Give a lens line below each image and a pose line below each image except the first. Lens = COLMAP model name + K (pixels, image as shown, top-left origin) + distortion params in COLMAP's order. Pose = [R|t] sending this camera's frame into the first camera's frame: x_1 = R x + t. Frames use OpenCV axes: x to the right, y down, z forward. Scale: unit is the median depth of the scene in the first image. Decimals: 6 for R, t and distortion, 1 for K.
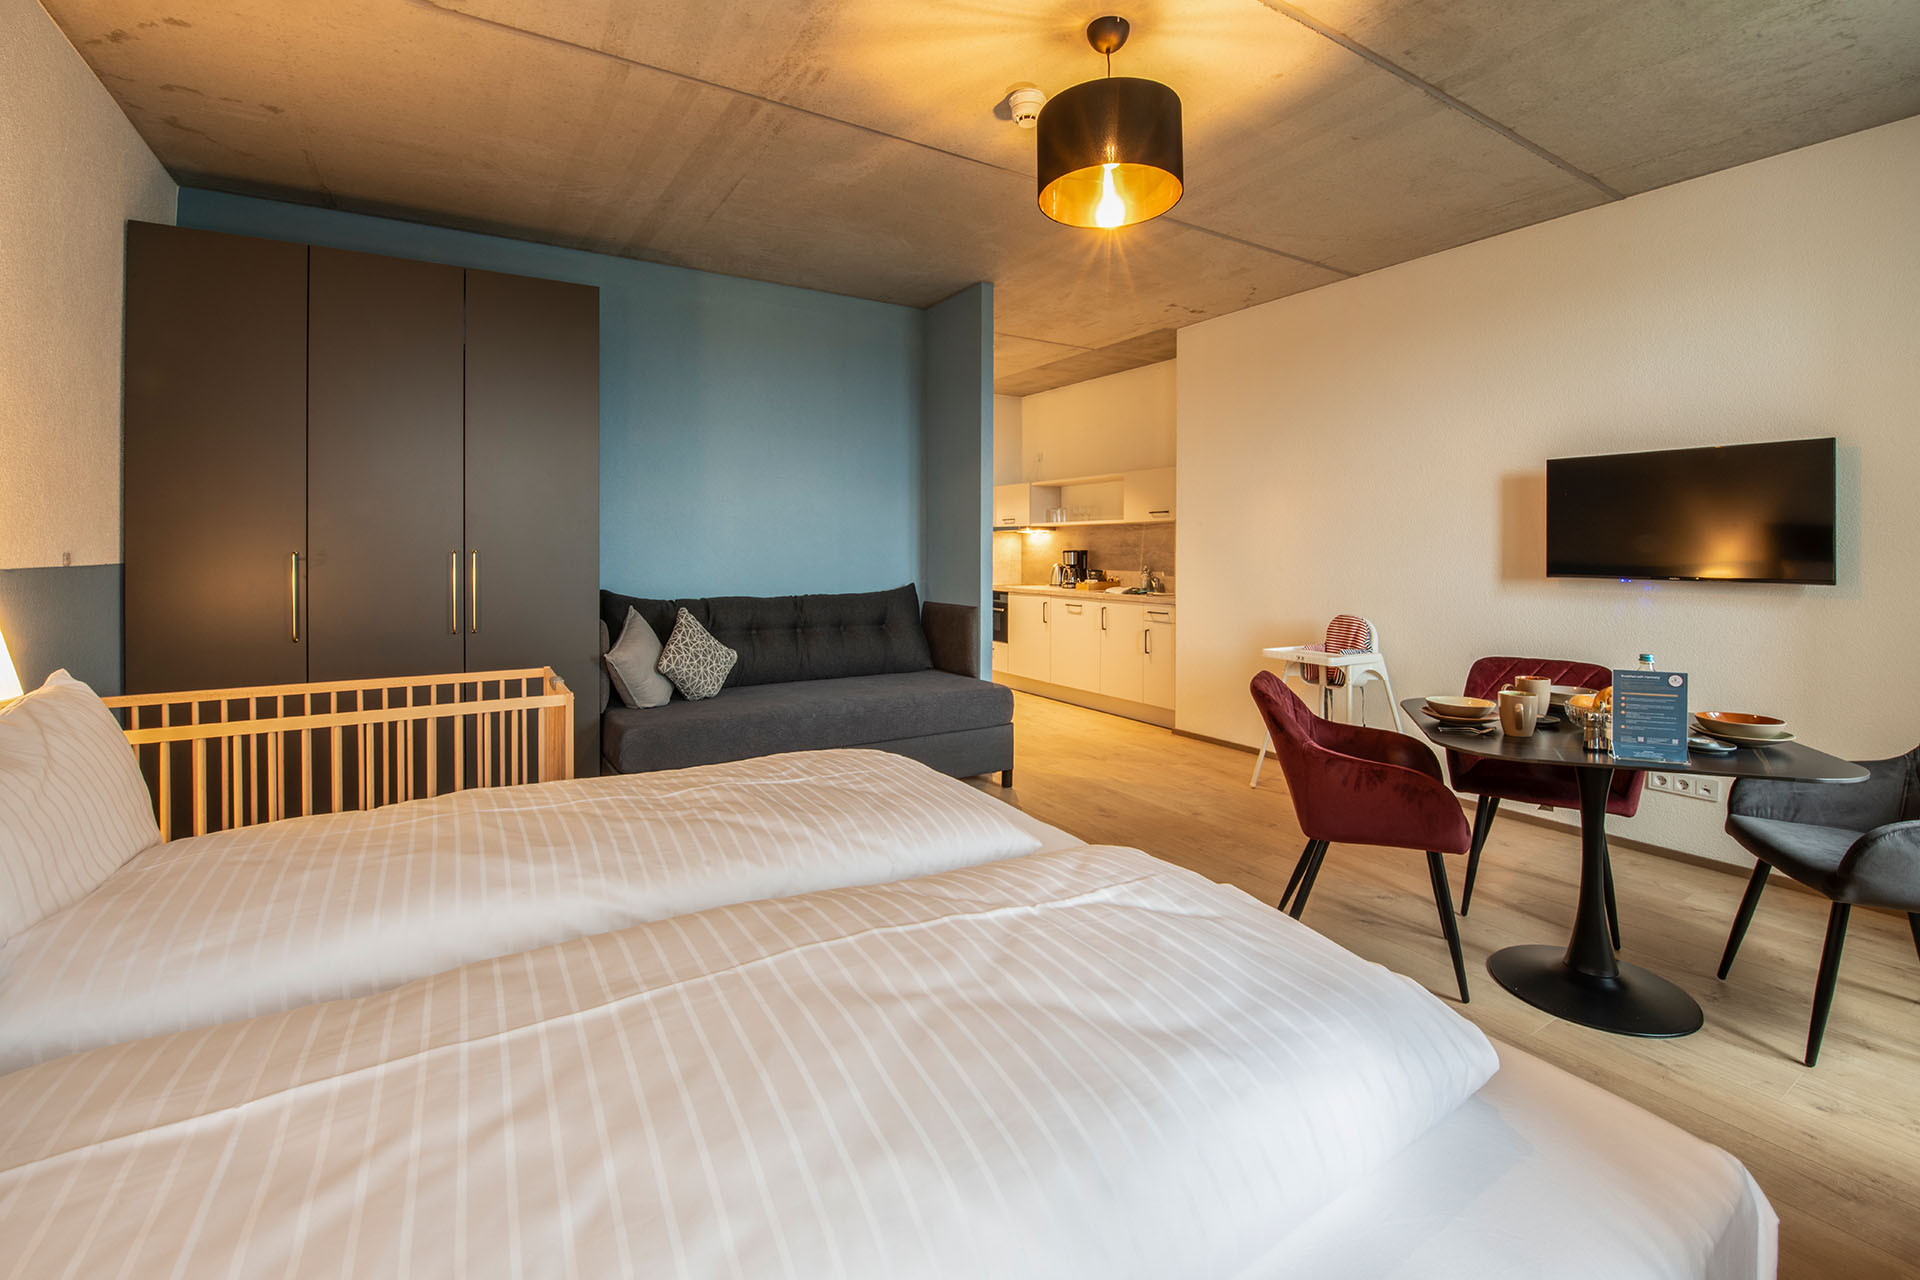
lens RADIAL K [[804.9, 0, 924.5], [0, 804.9, 548.6], [0, 0, 1]] dist [-0.000640, -0.000094]
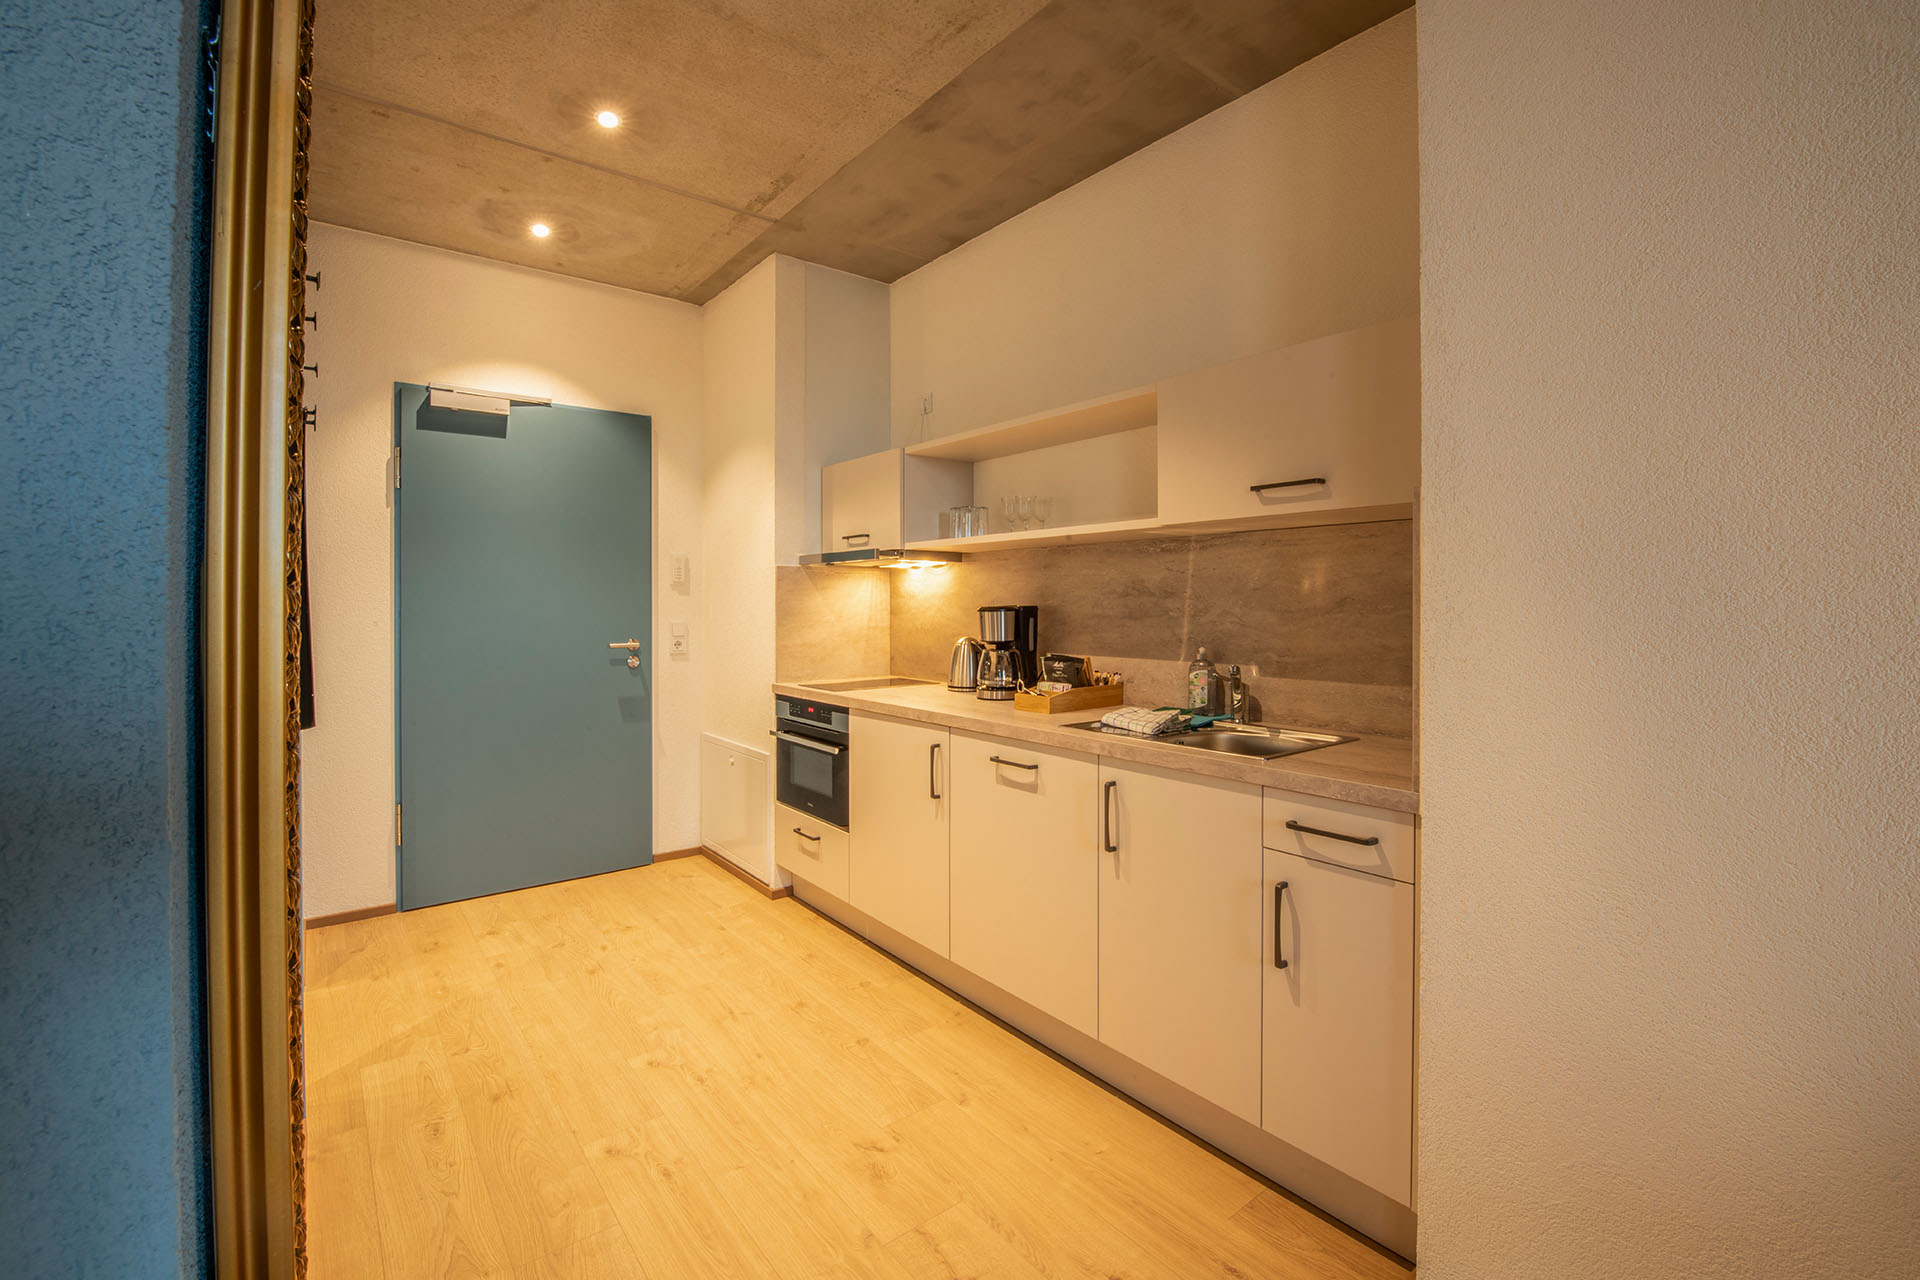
lens RADIAL K [[801.7, 0, 960.0], [0, 801.7, 640.0], [0, 0, 1]] dist [-0.000356, -0.000211]
pose [[0.986484, -0.010887, 0.163497, 0.095659], [0.003346, 0.998921, 0.046322, 0.000300], [-0.163825, -0.045149, 0.985456, 0.600862]]
